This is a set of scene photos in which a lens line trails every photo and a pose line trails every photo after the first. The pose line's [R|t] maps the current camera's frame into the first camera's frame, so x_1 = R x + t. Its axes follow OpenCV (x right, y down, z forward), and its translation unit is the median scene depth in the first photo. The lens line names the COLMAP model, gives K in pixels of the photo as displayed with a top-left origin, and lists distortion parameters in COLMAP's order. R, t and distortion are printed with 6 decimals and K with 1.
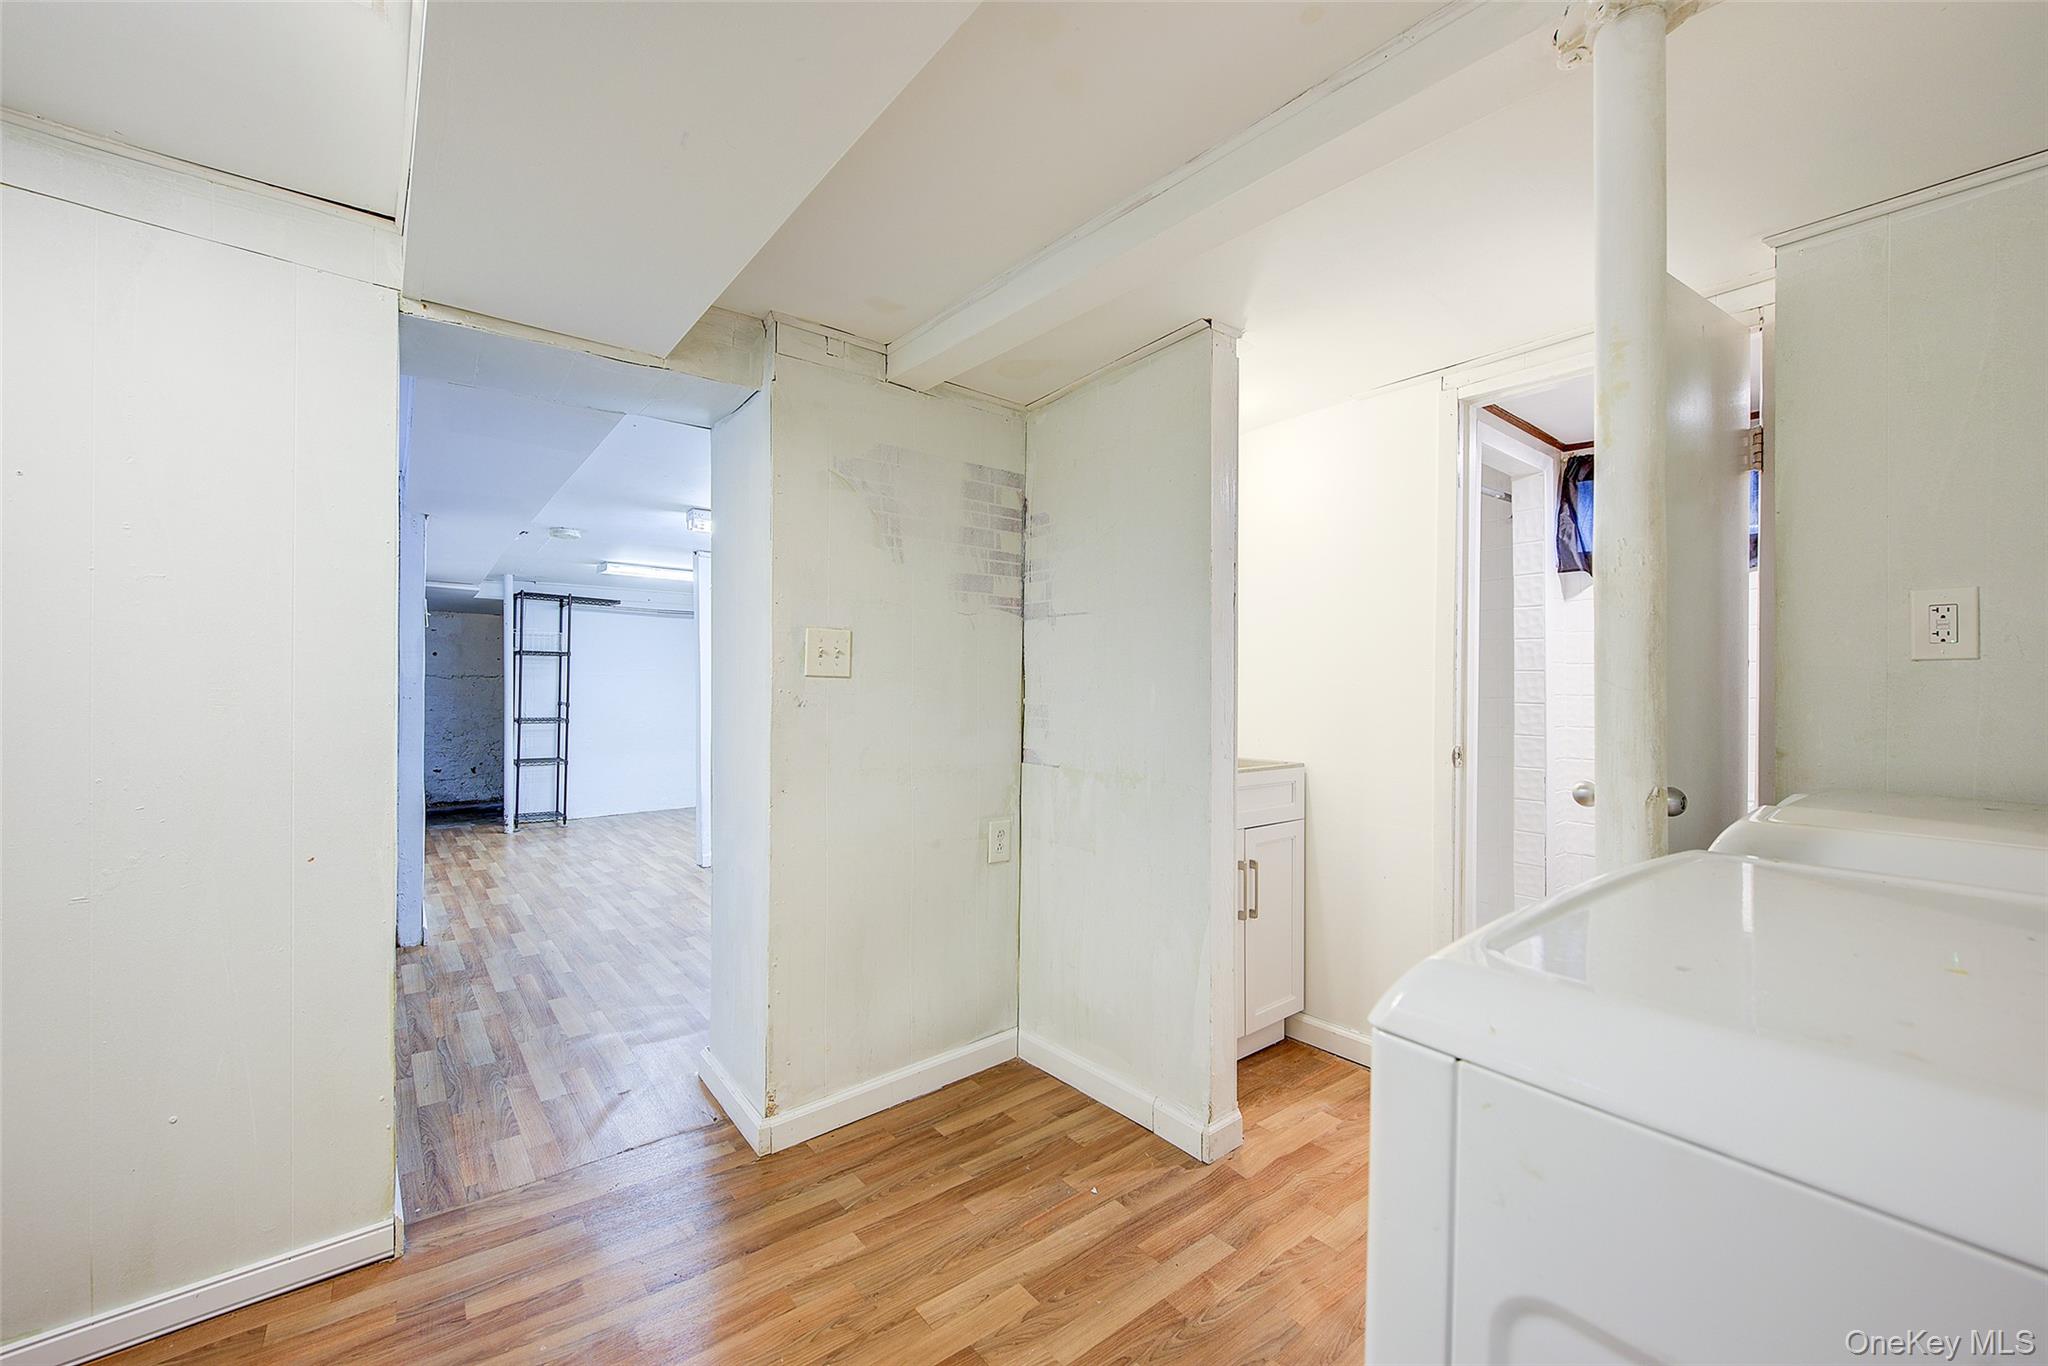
lens RADIAL K [[814.1, 0, 1020.9], [0, 814.1, 682.6], [0, 0, 1]] dist [0.004200, -0.003410]
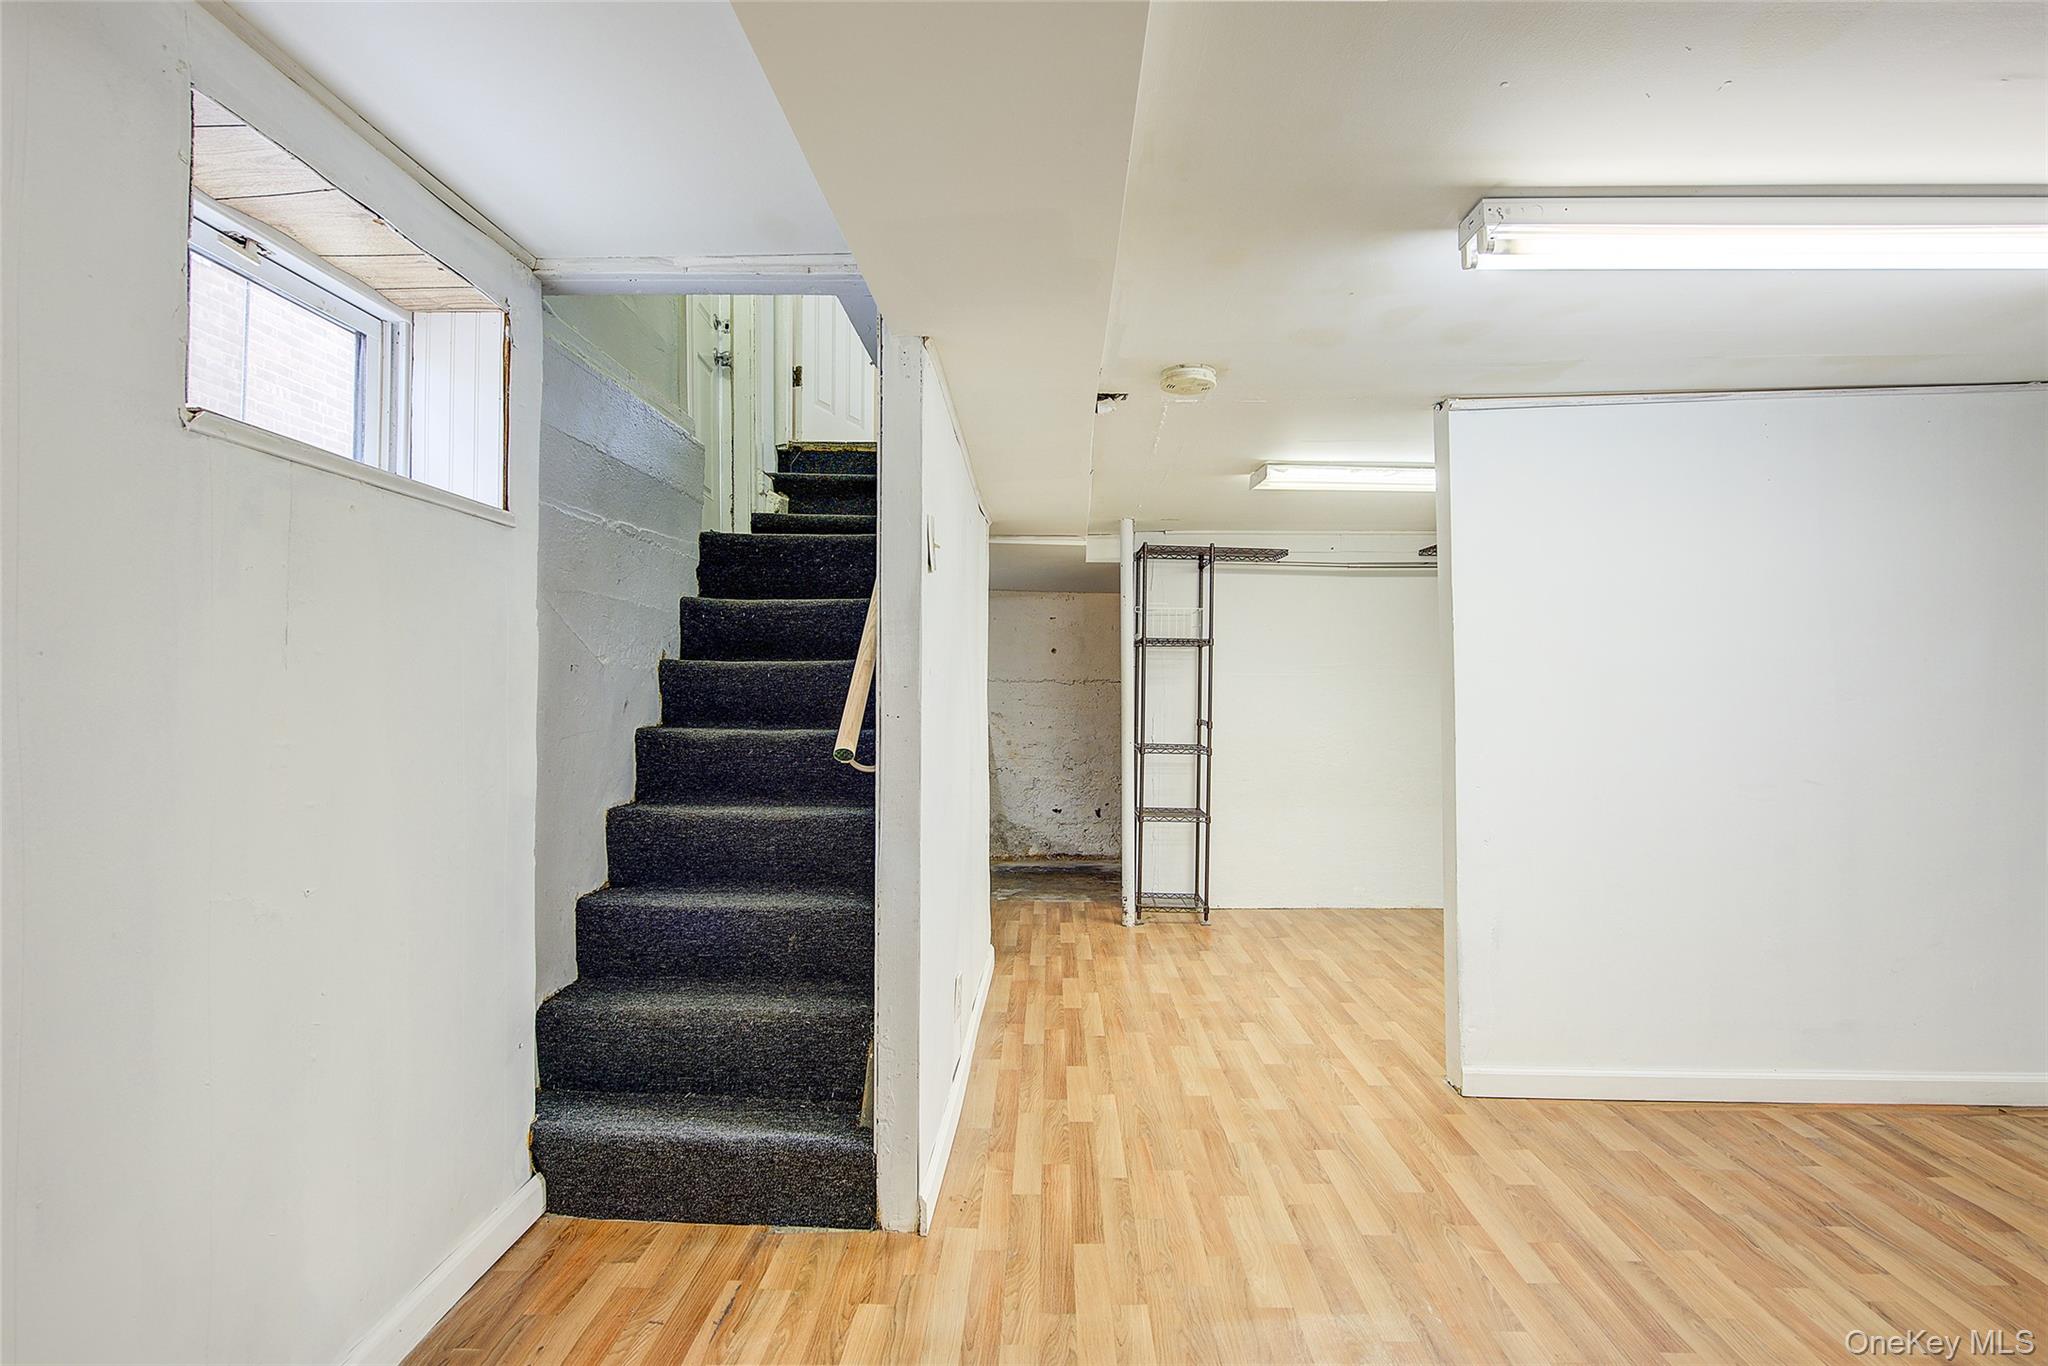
lens RADIAL K [[1066.6, 0, 1051.0], [0, 1066.6, 667.2], [0, 0, 1]] dist [0.001921, 0.000949]
pose [[0.783250, -0.015974, -0.621502, -0.375877], [0.001250, 0.999708, -0.024119, 0.007371], [0.621706, 0.018114, 0.783041, 0.743324]]
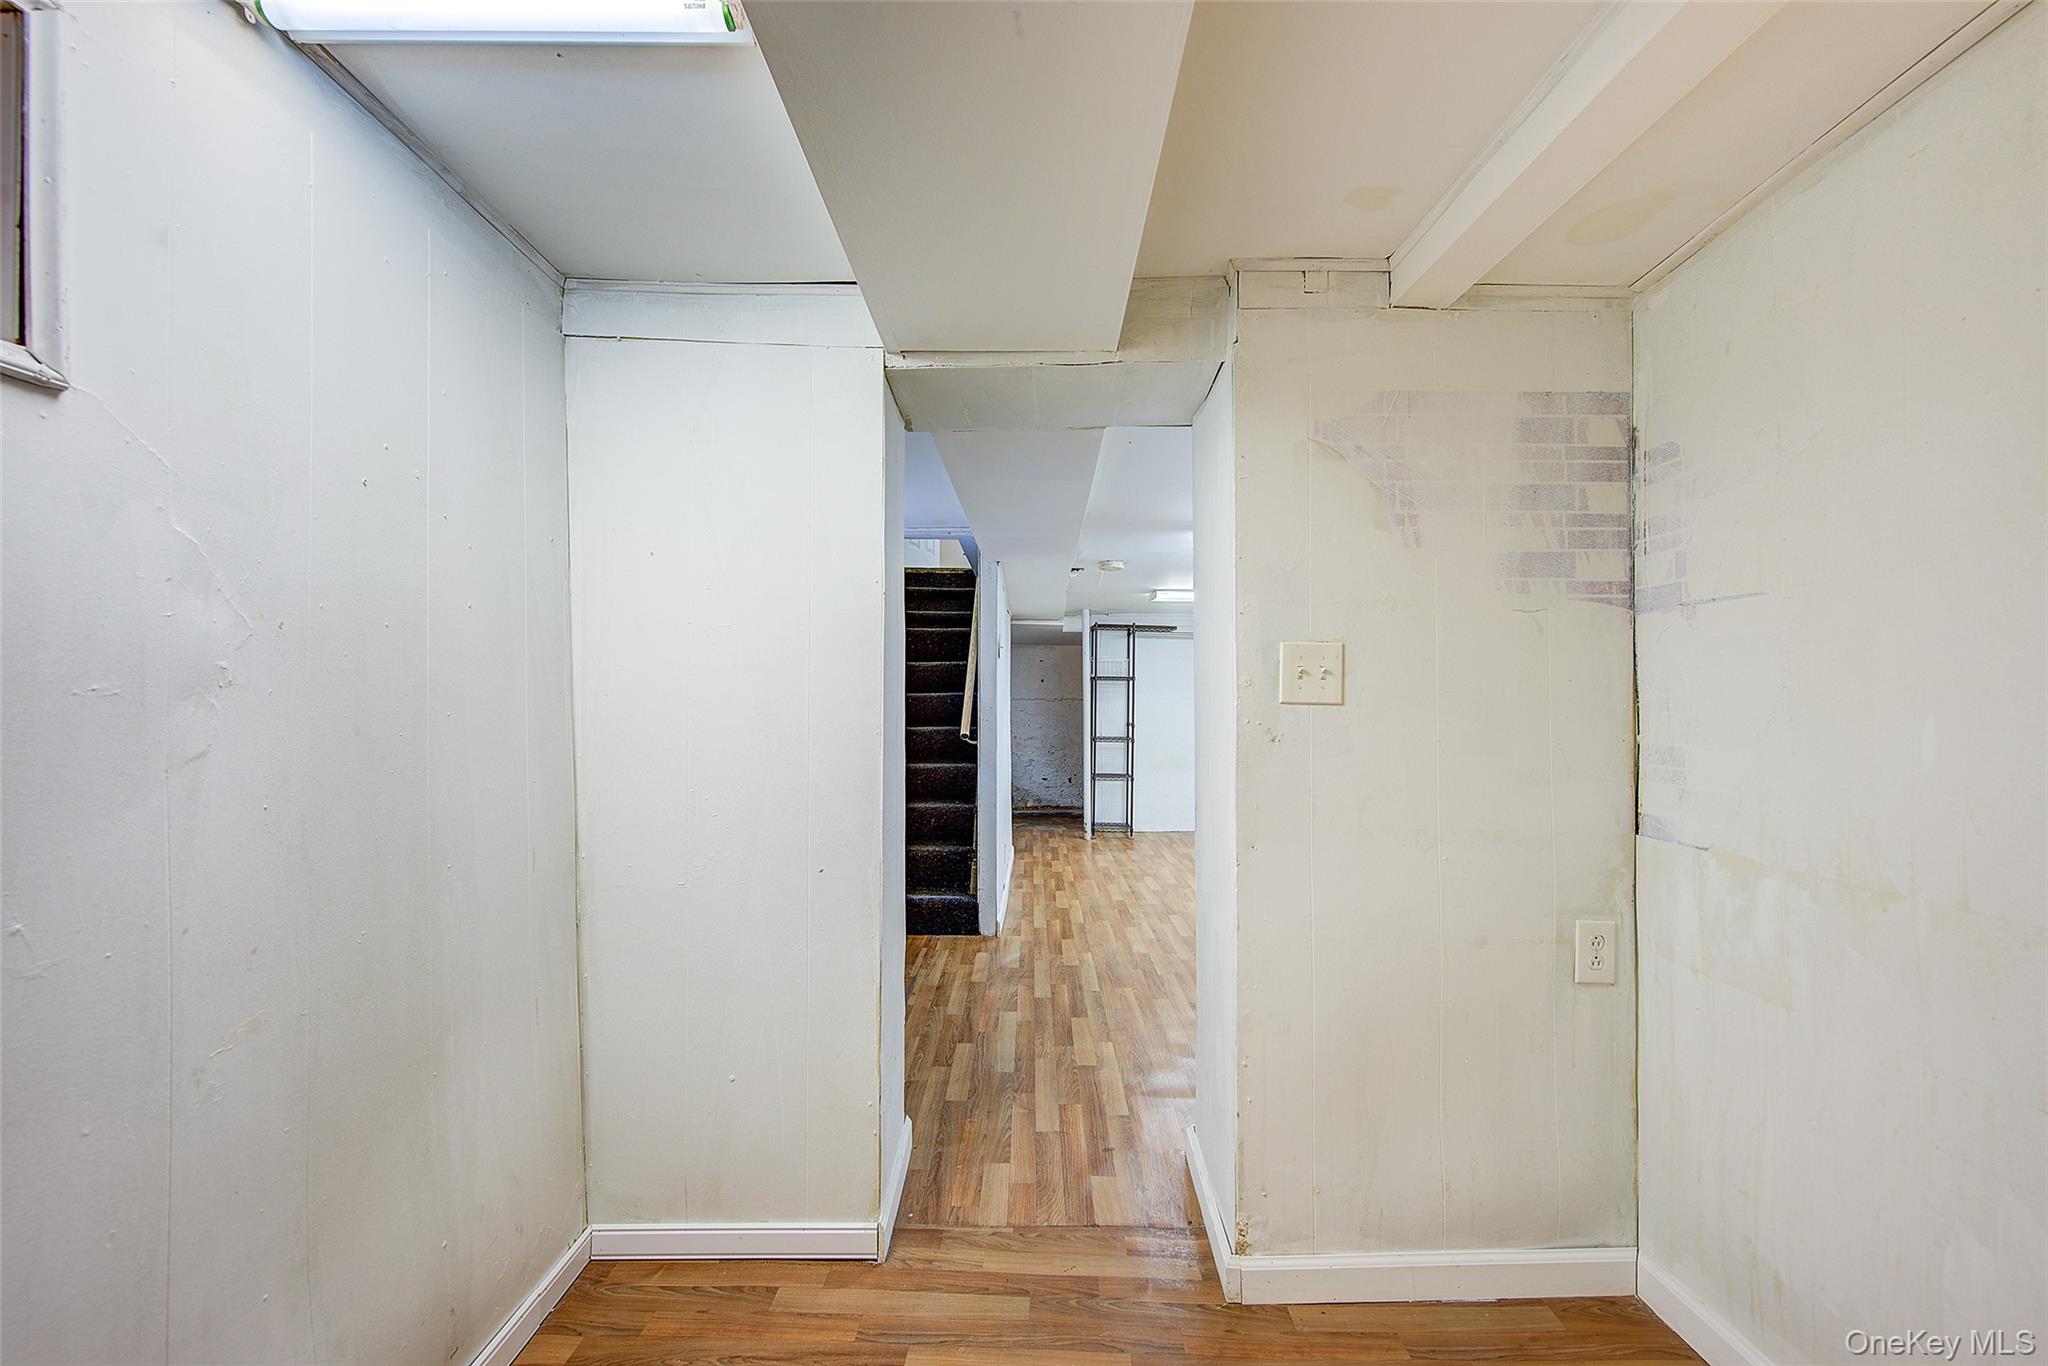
lens RADIAL K [[814.1, 0, 1025.4], [0, 814.1, 682.0], [0, 0, 1]] dist [0.004200, -0.003410]
pose [[0.777500, -0.019025, -0.628595, 0.030748], [0.003361, 0.999654, -0.026098, -0.006668], [0.628874, 0.018178, 0.777295, 0.175828]]
